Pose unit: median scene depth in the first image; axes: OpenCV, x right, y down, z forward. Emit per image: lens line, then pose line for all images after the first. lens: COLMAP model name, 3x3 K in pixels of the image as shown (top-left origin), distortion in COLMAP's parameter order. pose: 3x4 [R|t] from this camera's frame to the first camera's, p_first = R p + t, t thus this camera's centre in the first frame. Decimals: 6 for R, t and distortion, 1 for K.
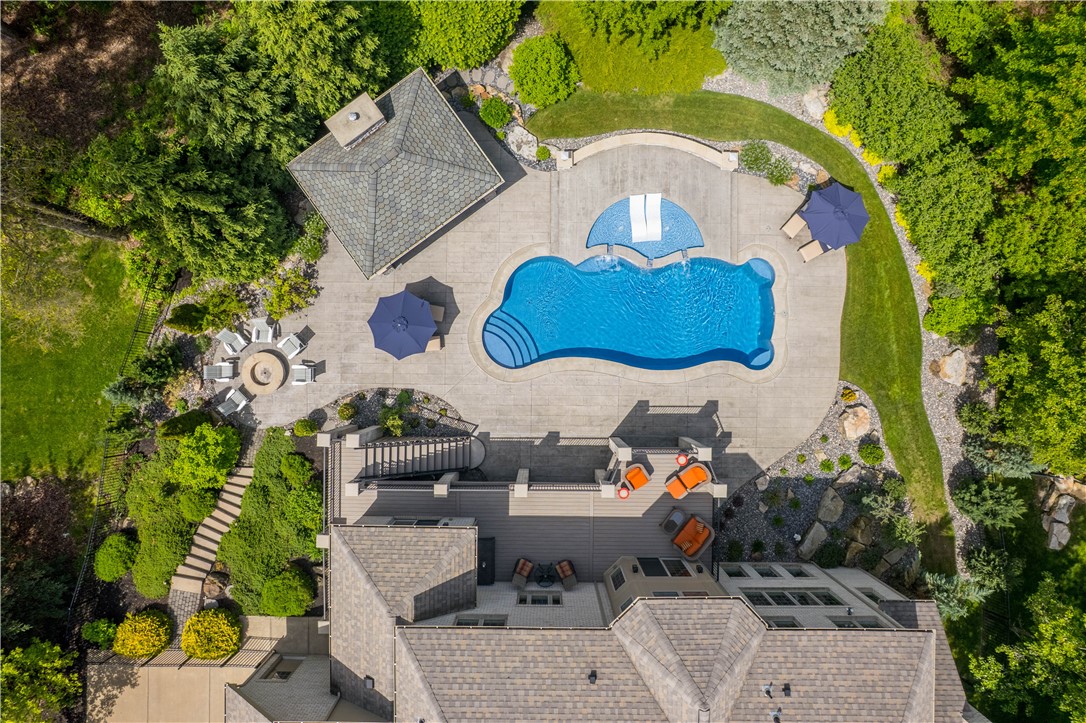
lens RADIAL K [[729.4, 0, 543.0], [0, 729.4, 361.5], [0, 0, 1]] dist [-0.054021, 0.000151]
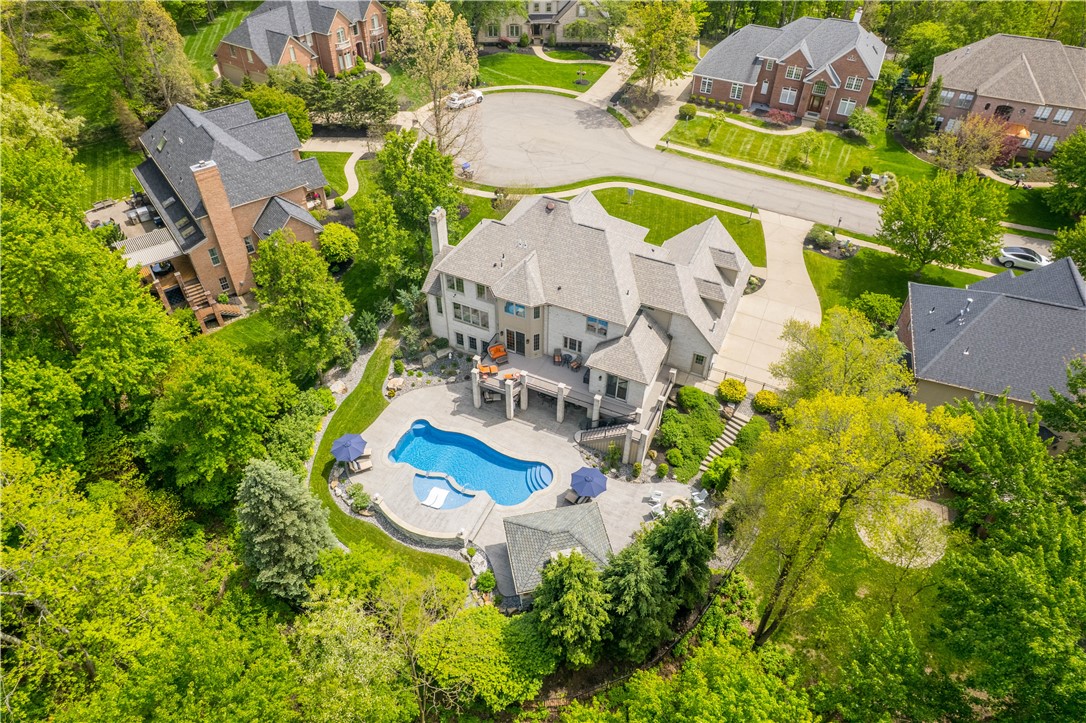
lens RADIAL K [[729.4, 0, 543.0], [0, 729.4, 361.5], [0, 0, 1]] dist [-0.054021, 0.000151]
pose [[-0.912418, -0.286135, 0.292610, -0.502161], [0.409202, -0.625764, 0.664058, -1.039448], [-0.006905, 0.725635, 0.688045, -0.419302]]
